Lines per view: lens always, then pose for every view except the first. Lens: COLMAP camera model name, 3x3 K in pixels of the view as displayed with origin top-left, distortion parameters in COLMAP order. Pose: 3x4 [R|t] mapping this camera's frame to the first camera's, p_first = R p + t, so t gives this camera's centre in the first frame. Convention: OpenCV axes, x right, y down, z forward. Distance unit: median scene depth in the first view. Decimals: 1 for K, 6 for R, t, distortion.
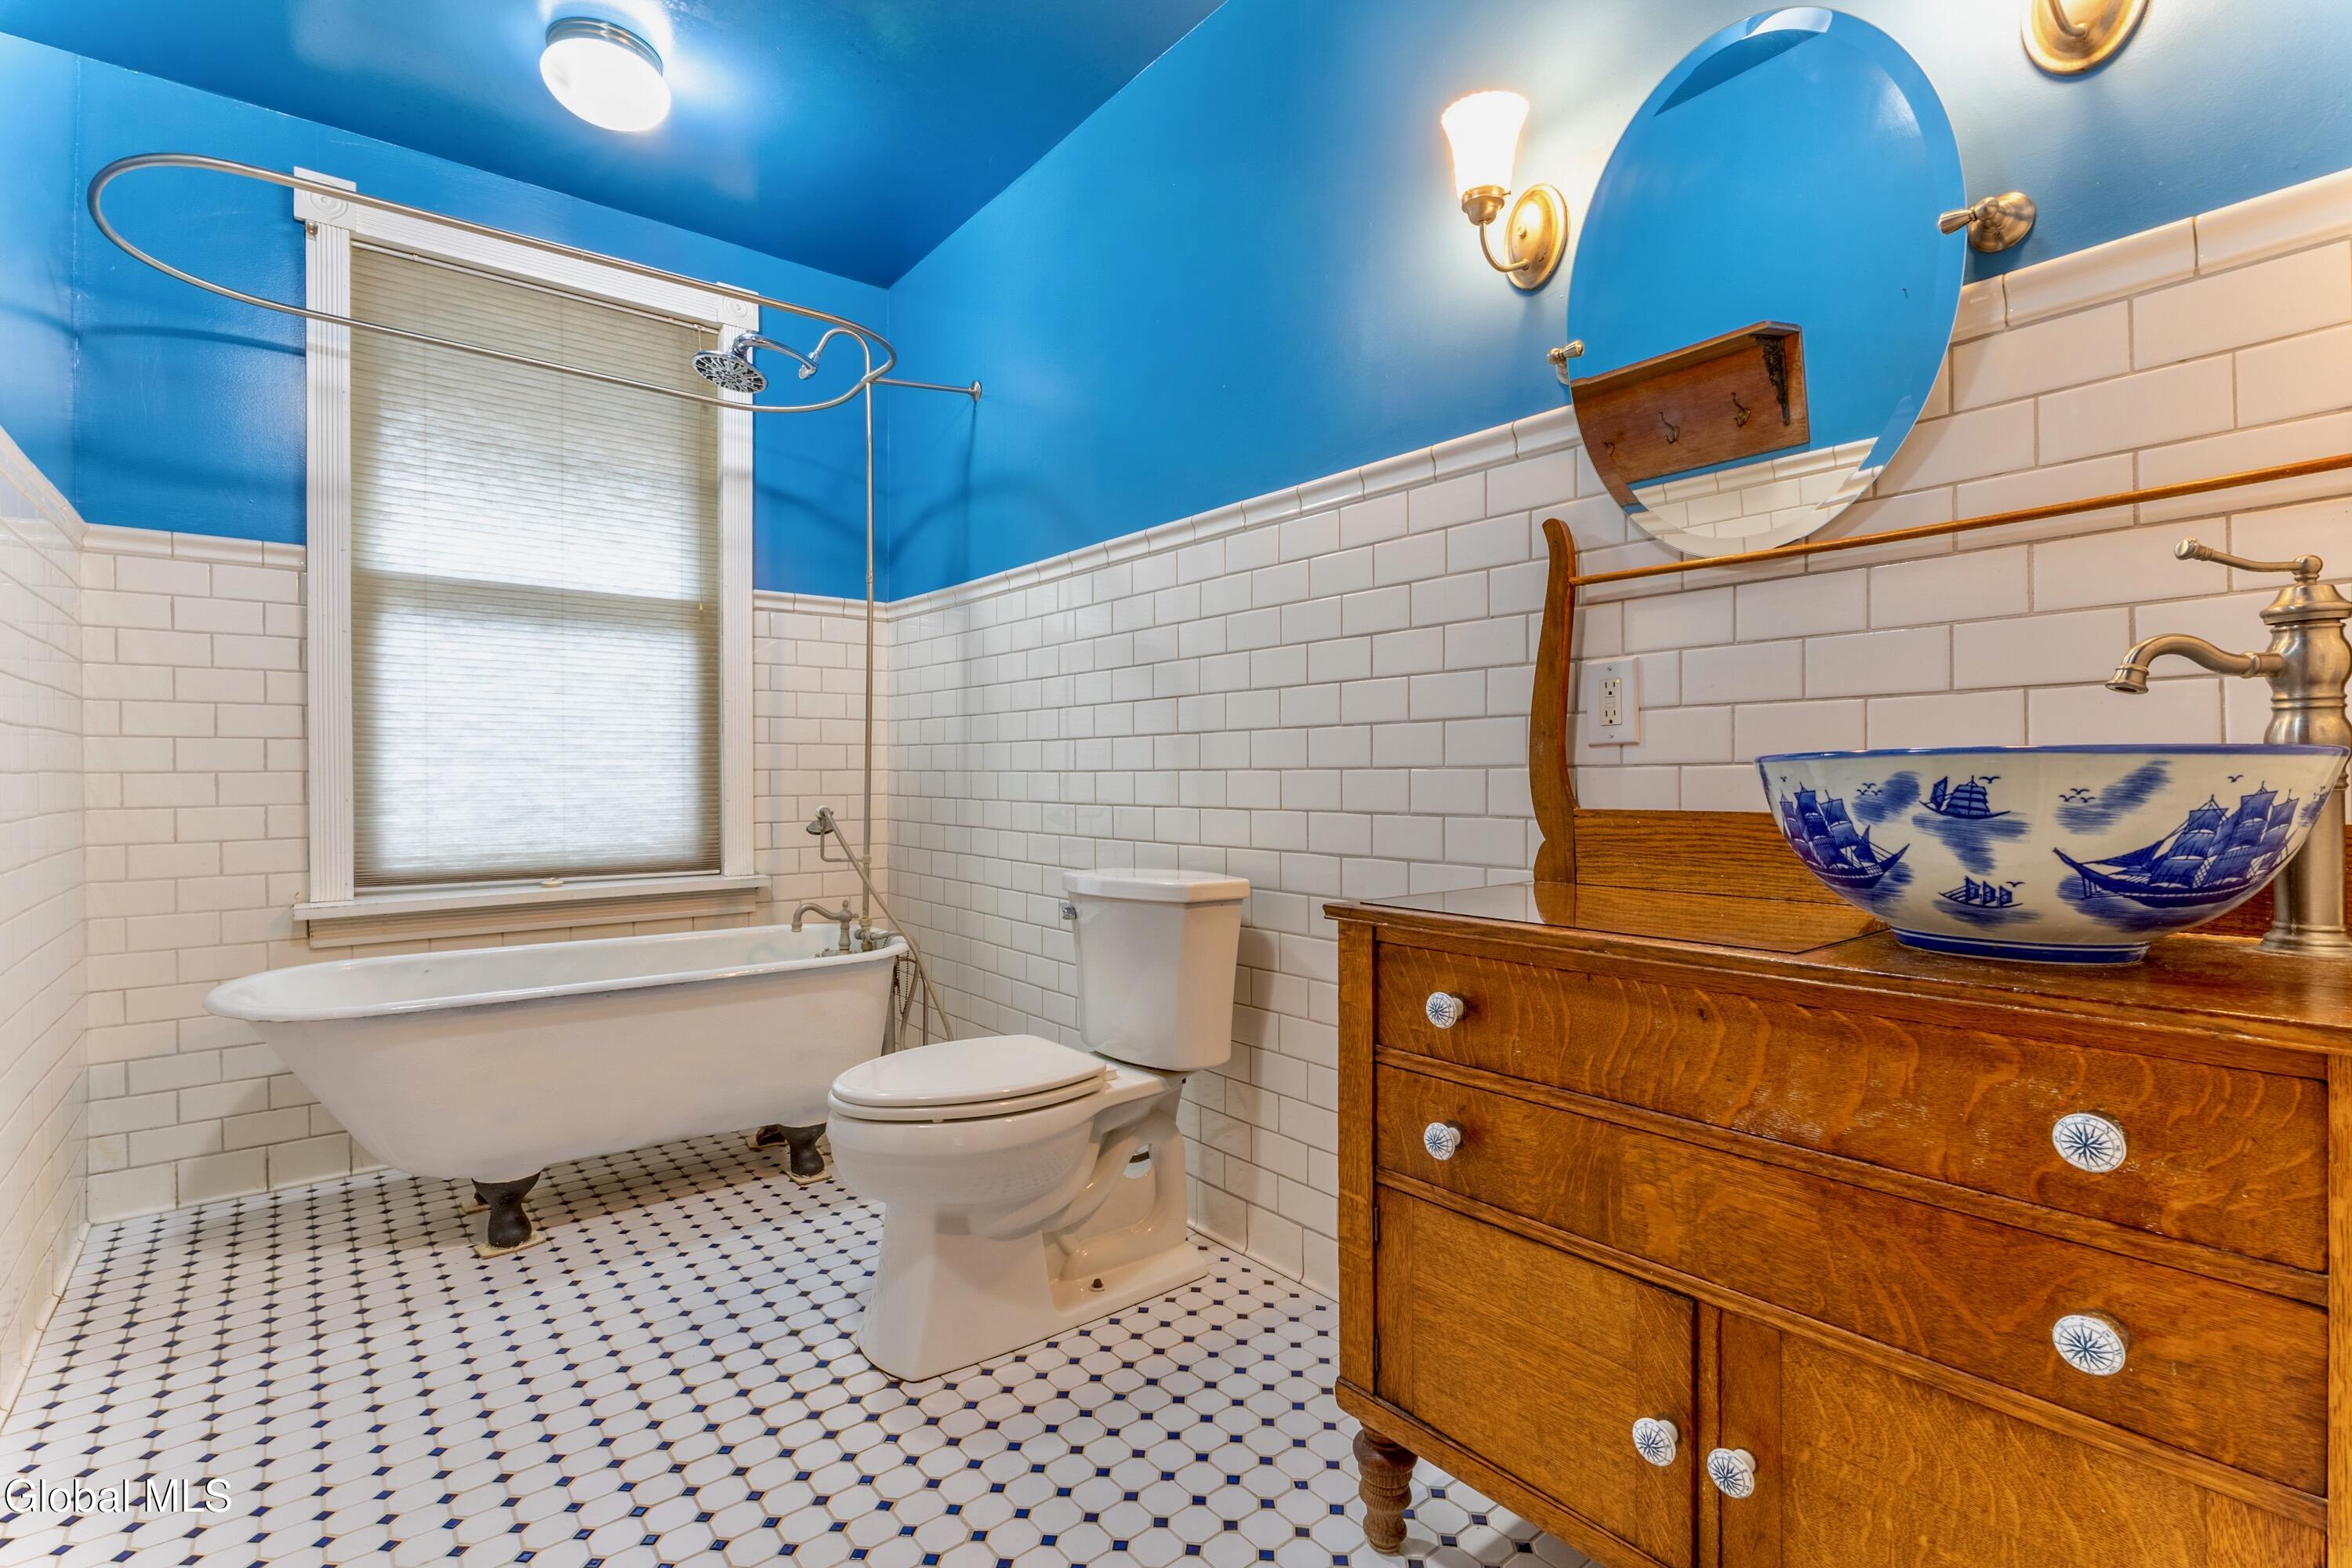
lens RADIAL K [[1088.7, 0, 1161.4], [0, 1088.7, 748.4], [0, 0, 1]] dist [-0.002462, -0.000439]
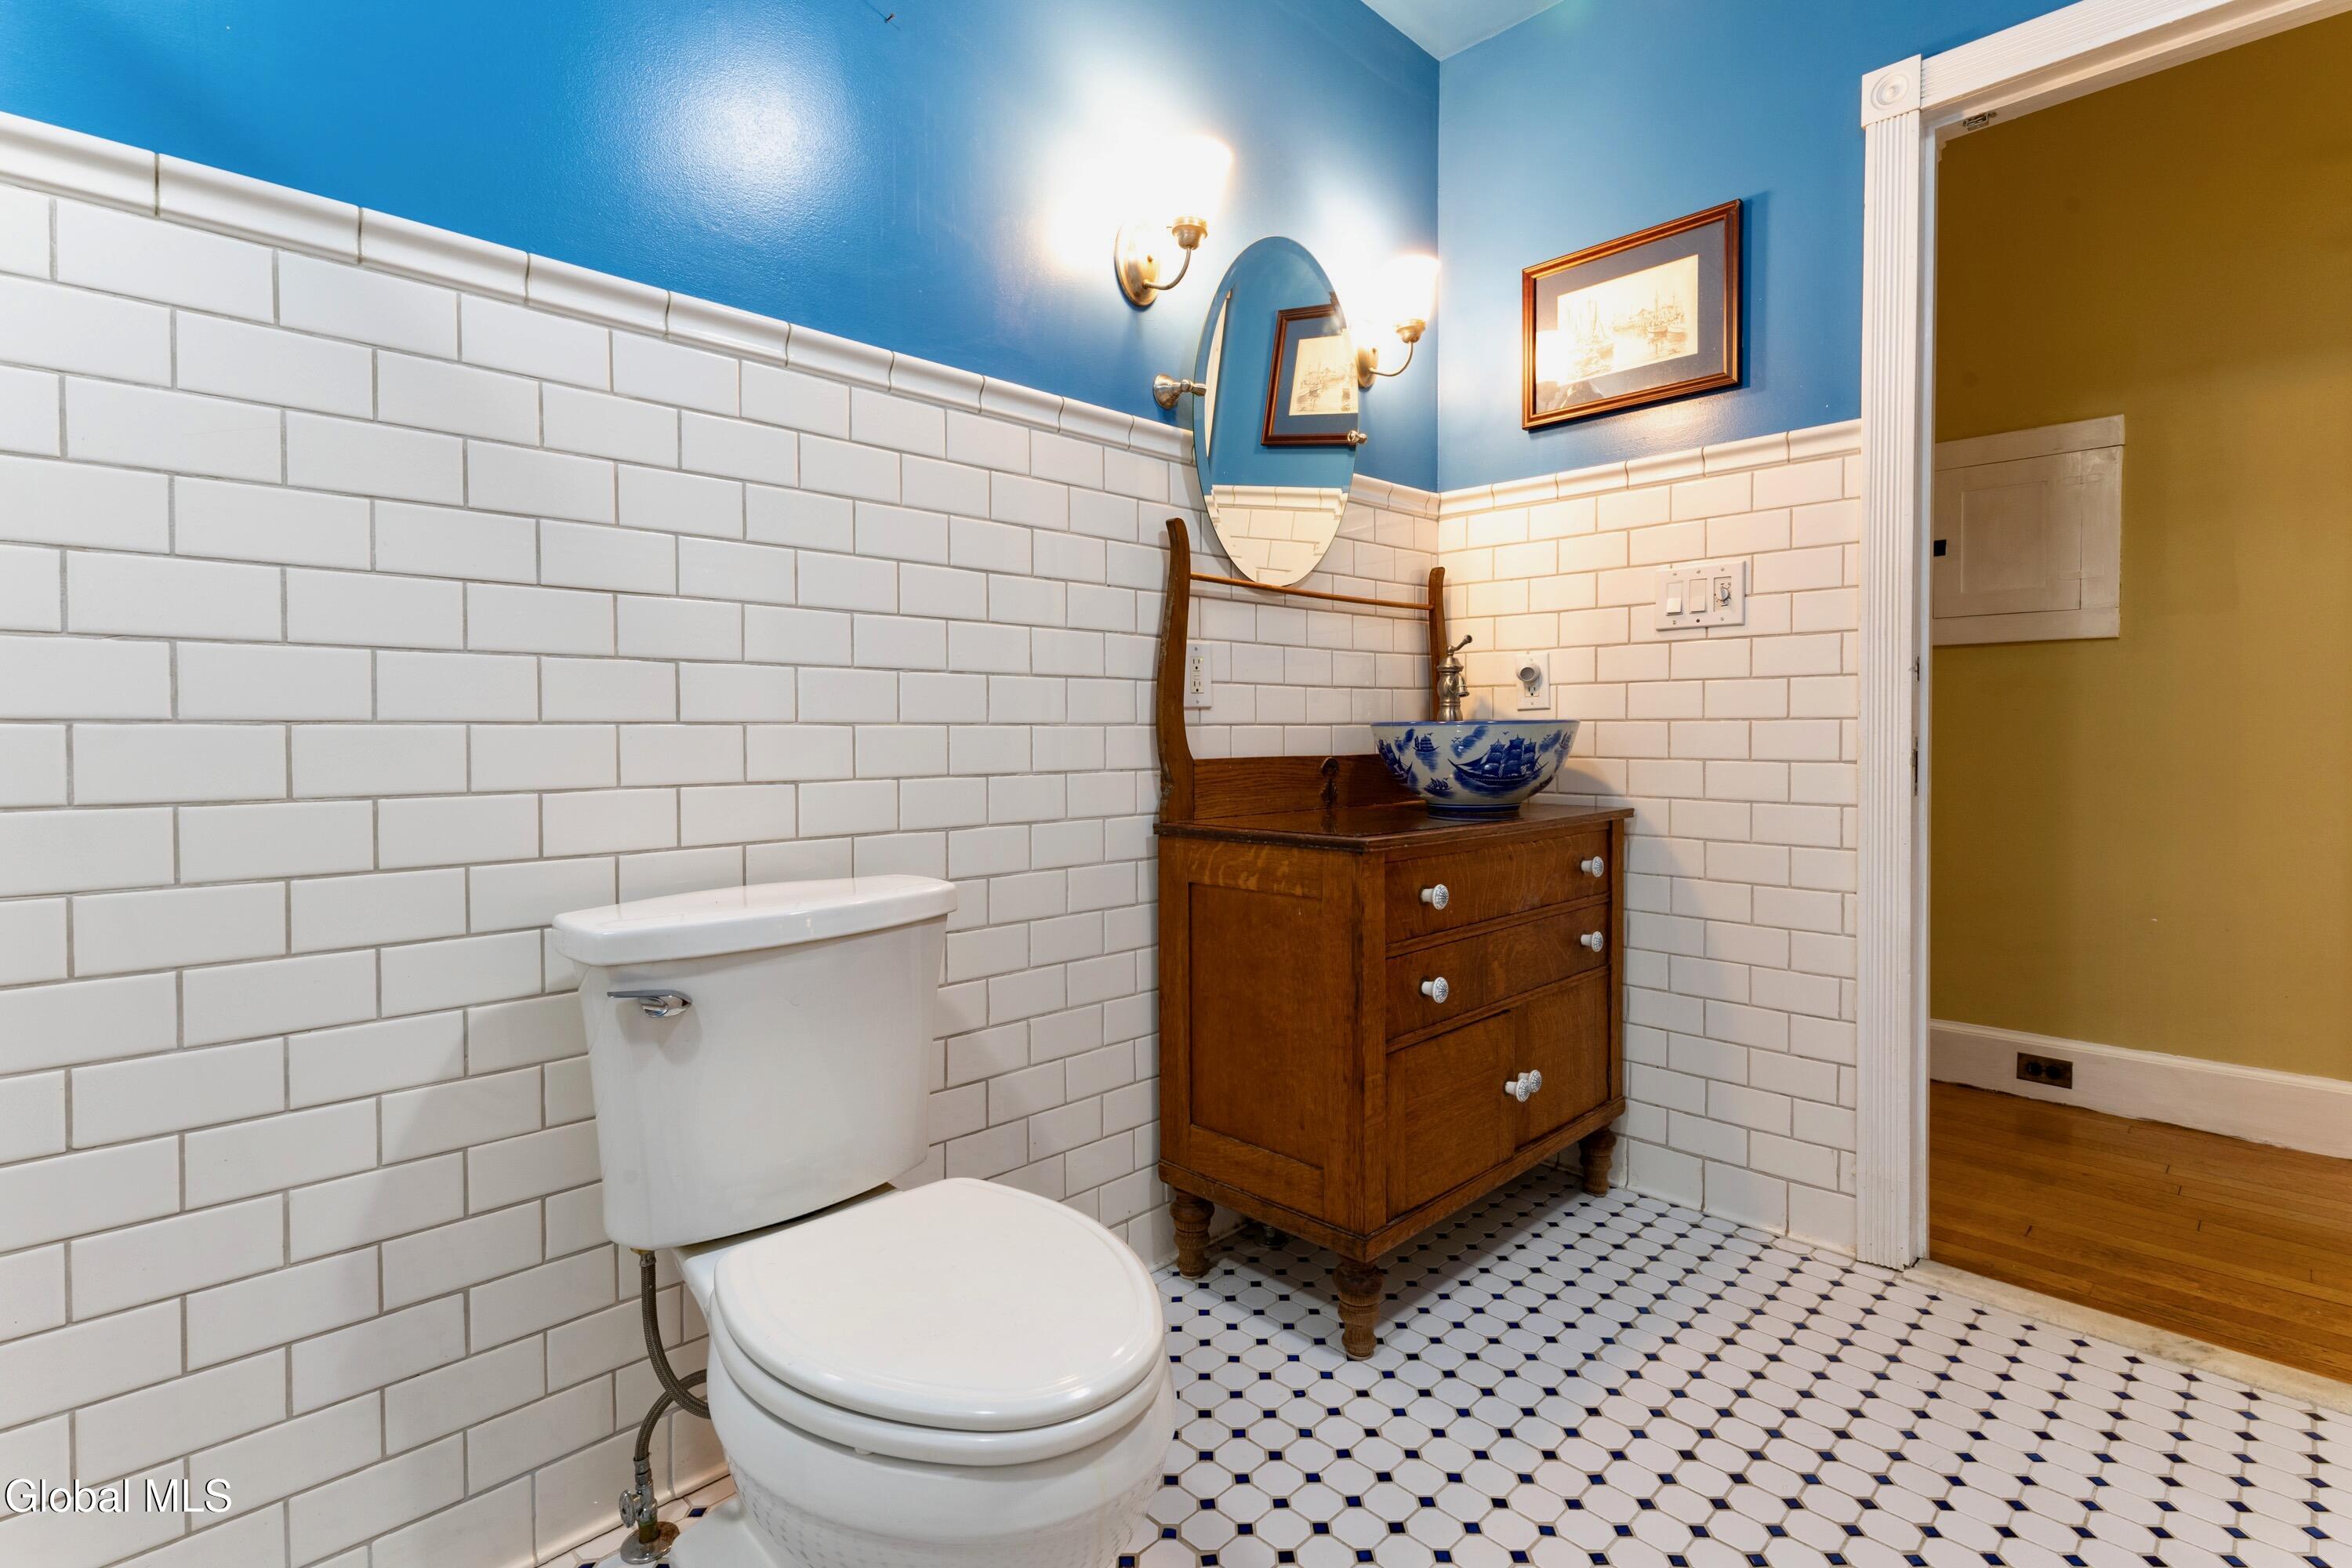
lens RADIAL K [[1088.7, 0, 1161.4], [0, 1088.7, 748.4], [0, 0, 1]] dist [-0.002462, -0.000439]
pose [[-0.093455, -0.005437, 0.995609, -1.155154], [-0.017983, 0.999831, 0.003772, 0.052841], [-0.995461, -0.017552, -0.093537, 1.563478]]
